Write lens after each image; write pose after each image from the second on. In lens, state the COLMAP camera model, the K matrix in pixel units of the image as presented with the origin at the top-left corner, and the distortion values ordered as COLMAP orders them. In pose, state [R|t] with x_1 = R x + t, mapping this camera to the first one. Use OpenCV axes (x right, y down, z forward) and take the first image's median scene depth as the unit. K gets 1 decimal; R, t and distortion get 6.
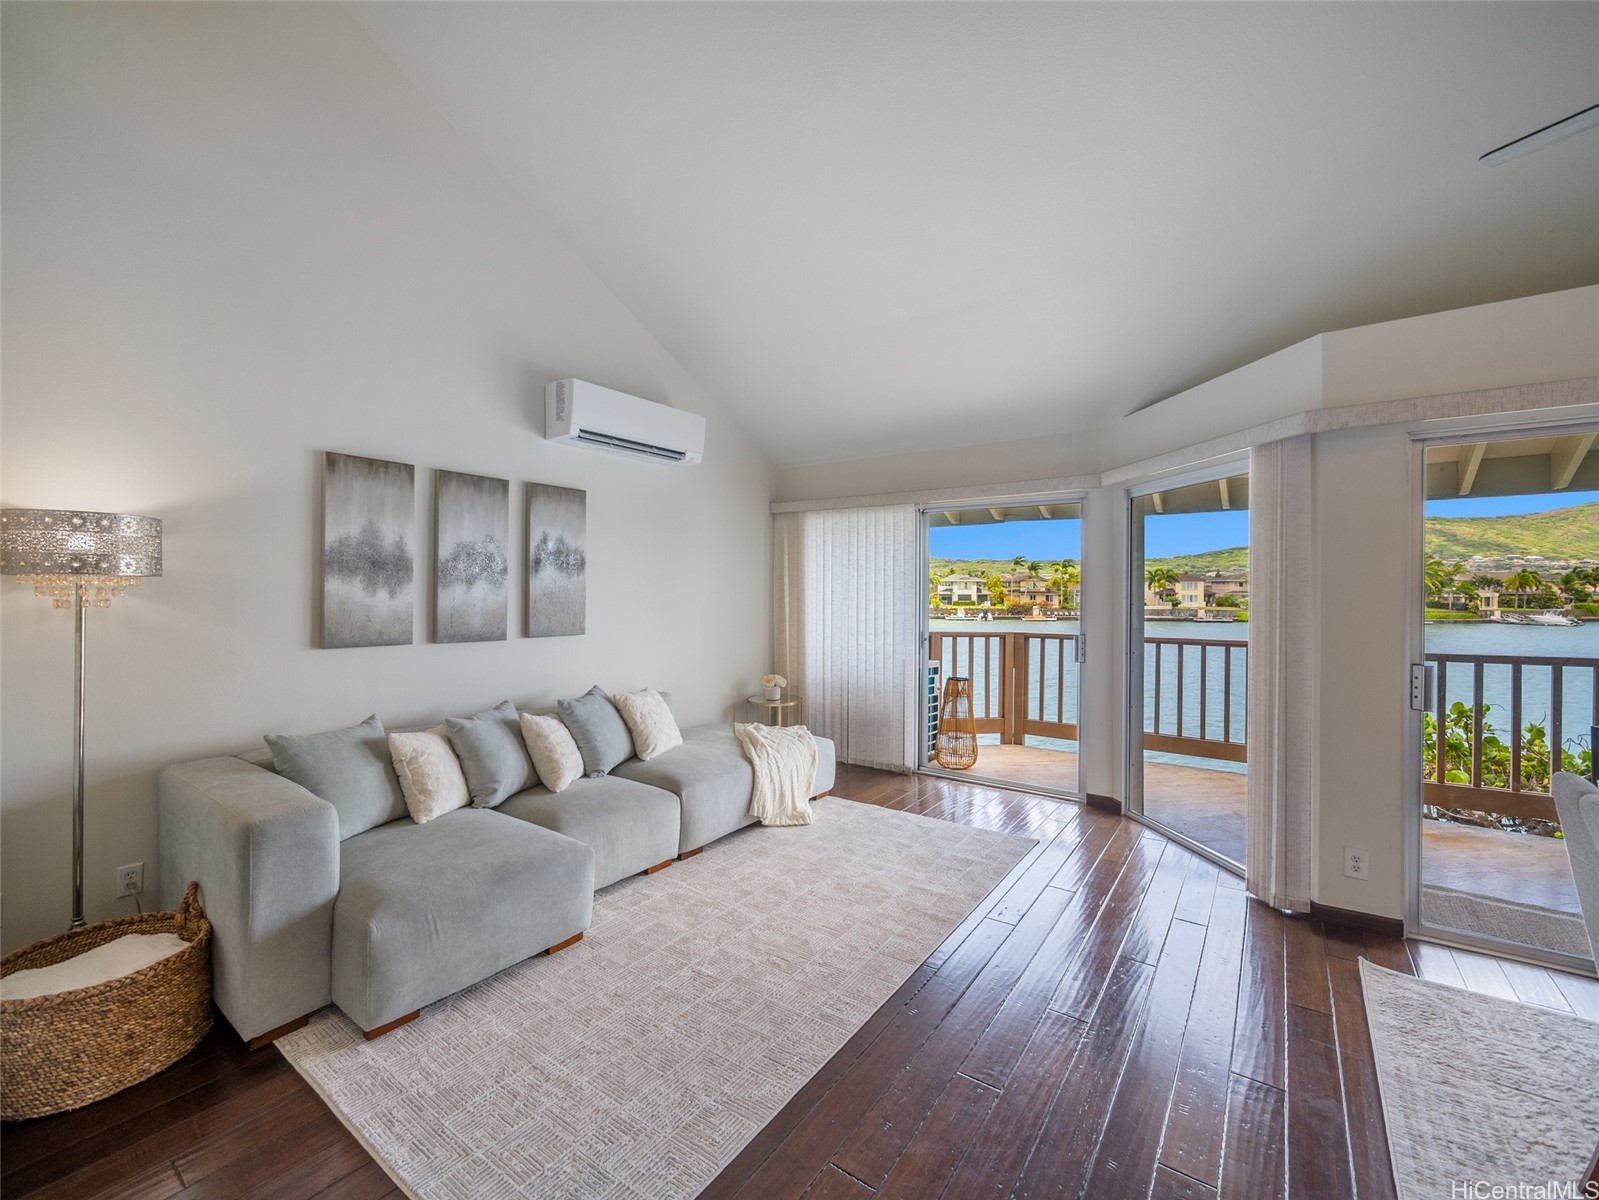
lens RADIAL K [[666.3, 0, 801.6], [0, 666.3, 593.4], [0, 0, 1]] dist [-0.003837, -0.000151]
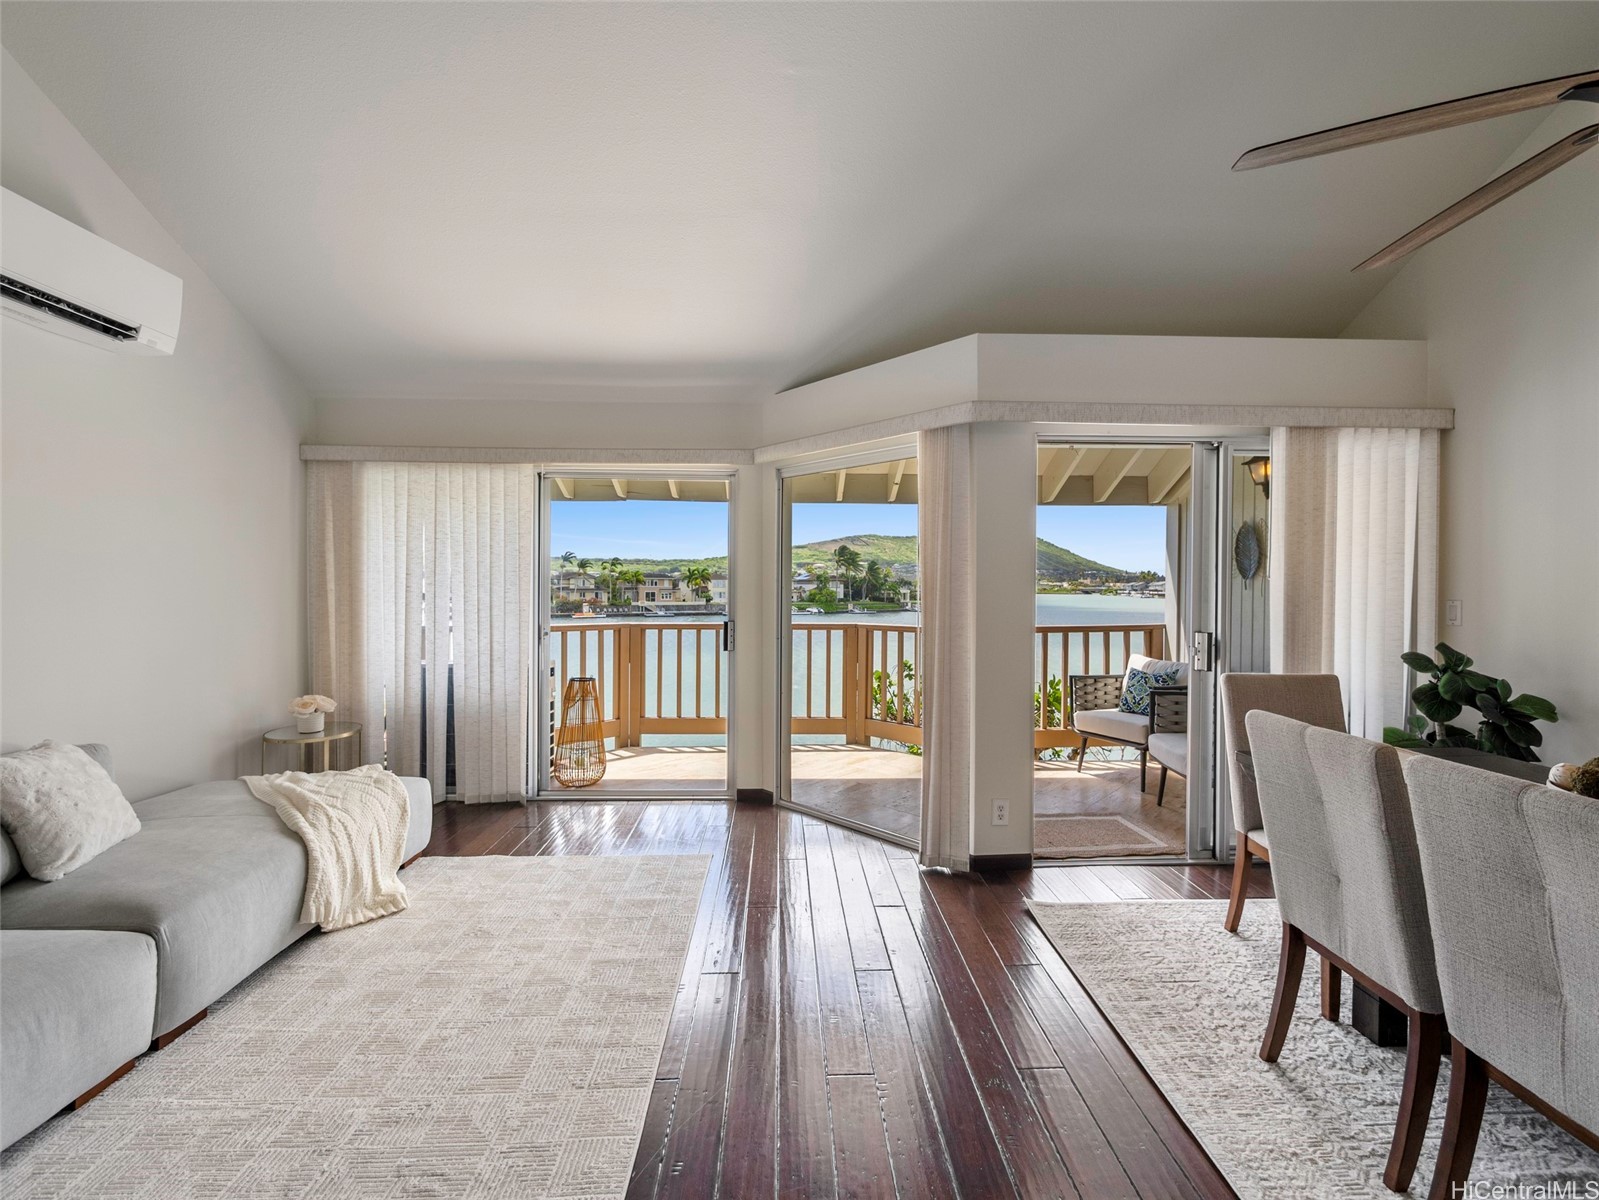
lens RADIAL K [[666.3, 0, 801.6], [0, 666.3, 593.4], [0, 0, 1]] dist [-0.003837, -0.000151]
pose [[0.792955, -0.003045, 0.609273, -0.075289], [0.000888, 0.999992, 0.003843, 0.020636], [-0.609280, -0.002506, 0.792951, 0.203217]]
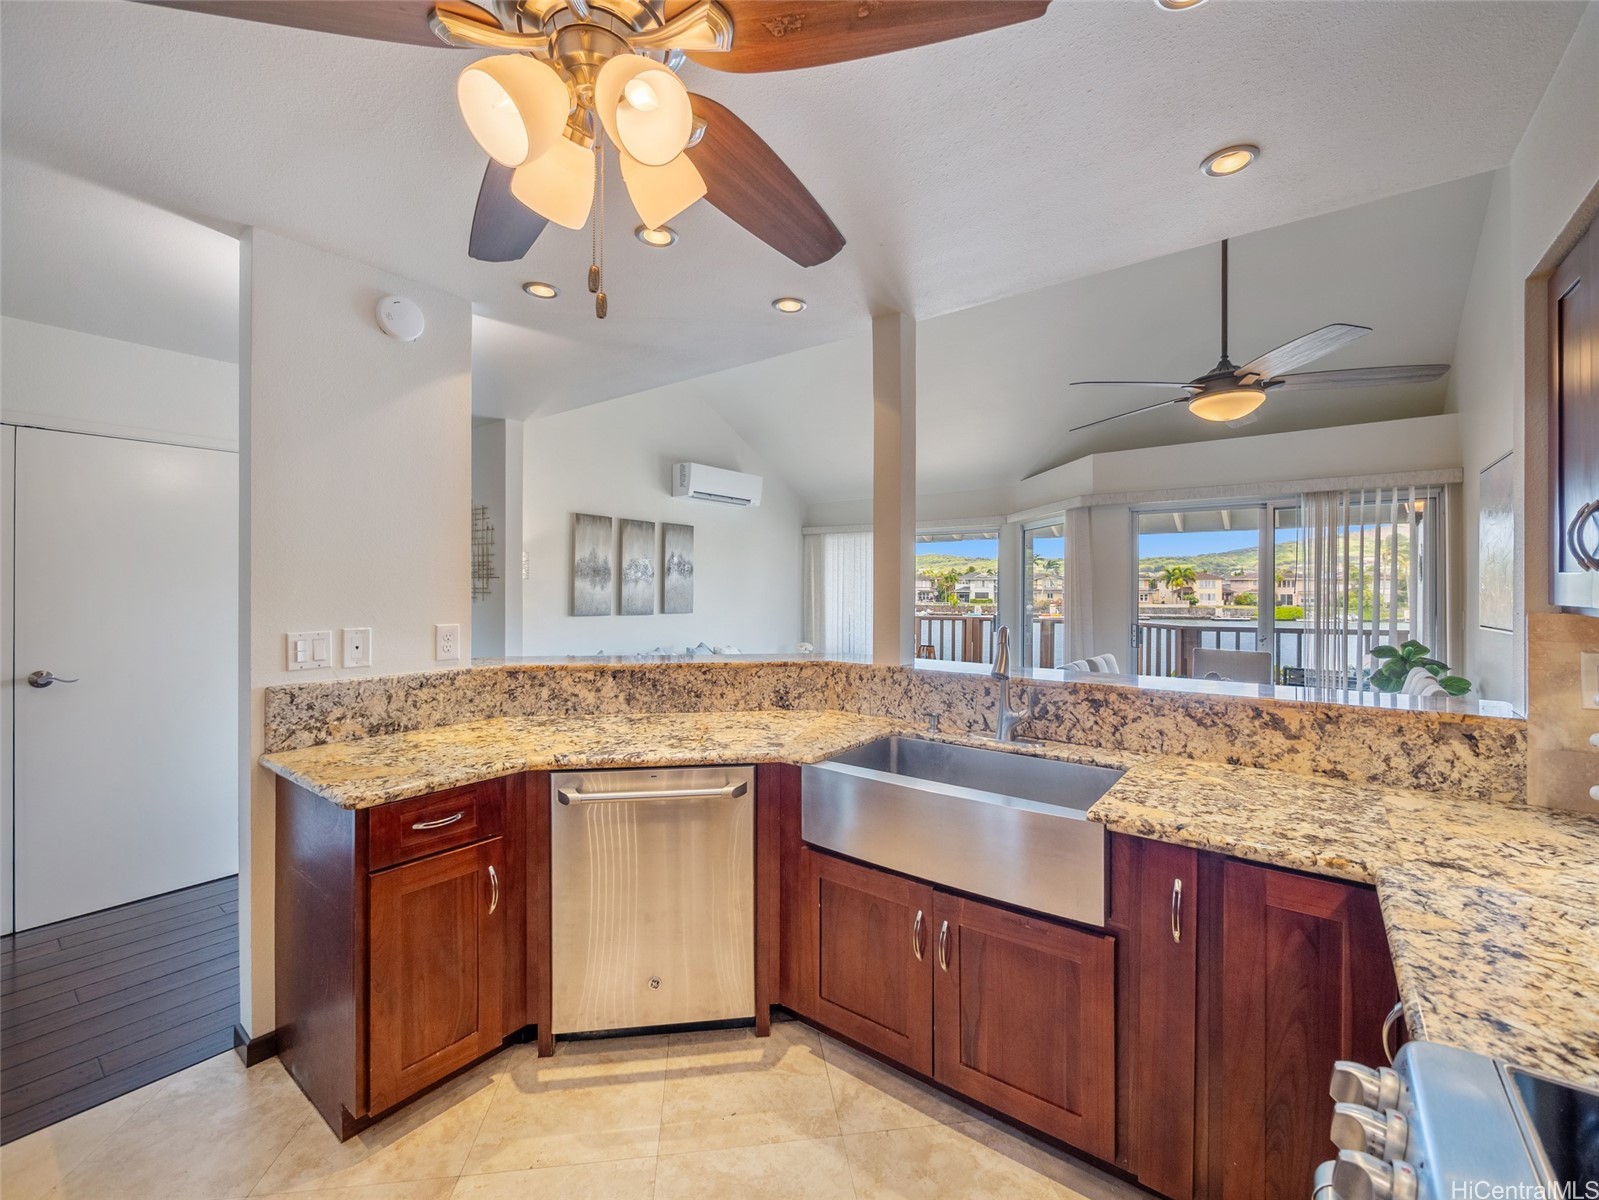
lens RADIAL K [[666.3, 0, 801.6], [0, 666.3, 593.4], [0, 0, 1]] dist [-0.003837, -0.000151]
pose [[0.999608, 0.002808, -0.027840, -0.008285], [-0.002707, 0.999990, 0.003664, 0.006521], [0.027850, -0.003587, 0.999606, -0.642784]]
